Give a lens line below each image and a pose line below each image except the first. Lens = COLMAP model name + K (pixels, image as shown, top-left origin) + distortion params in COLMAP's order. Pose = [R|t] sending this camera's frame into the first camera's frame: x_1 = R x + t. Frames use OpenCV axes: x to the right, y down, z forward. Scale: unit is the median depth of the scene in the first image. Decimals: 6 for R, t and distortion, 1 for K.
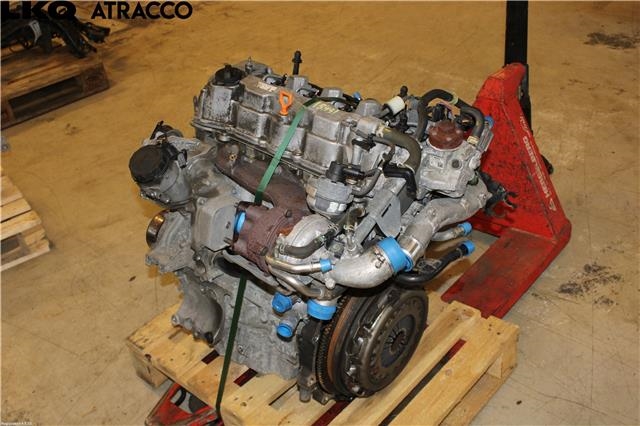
lens RADIAL K [[687.4, 0, 320.0], [0, 687.4, 213.0], [0, 0, 1]] dist [-0.059124, 0.019838]
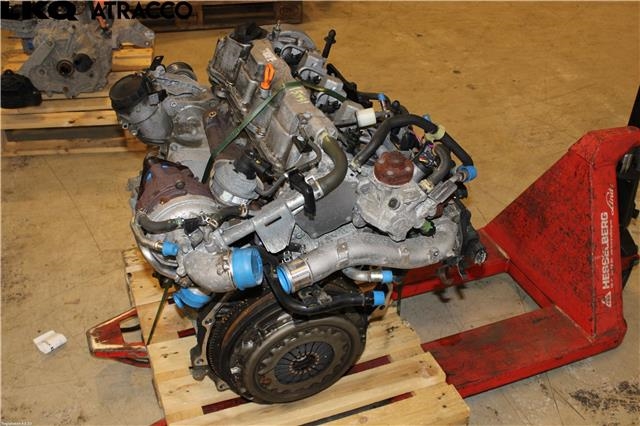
lens RADIAL K [[687.4, 0, 320.0], [0, 687.4, 213.0], [0, 0, 1]] dist [-0.059124, 0.019838]
pose [[0.887193, 0.367422, -0.279087, 0.312440], [-0.354068, 0.929987, 0.098791, -0.097287], [0.295845, 0.011169, 0.955171, 0.127738]]
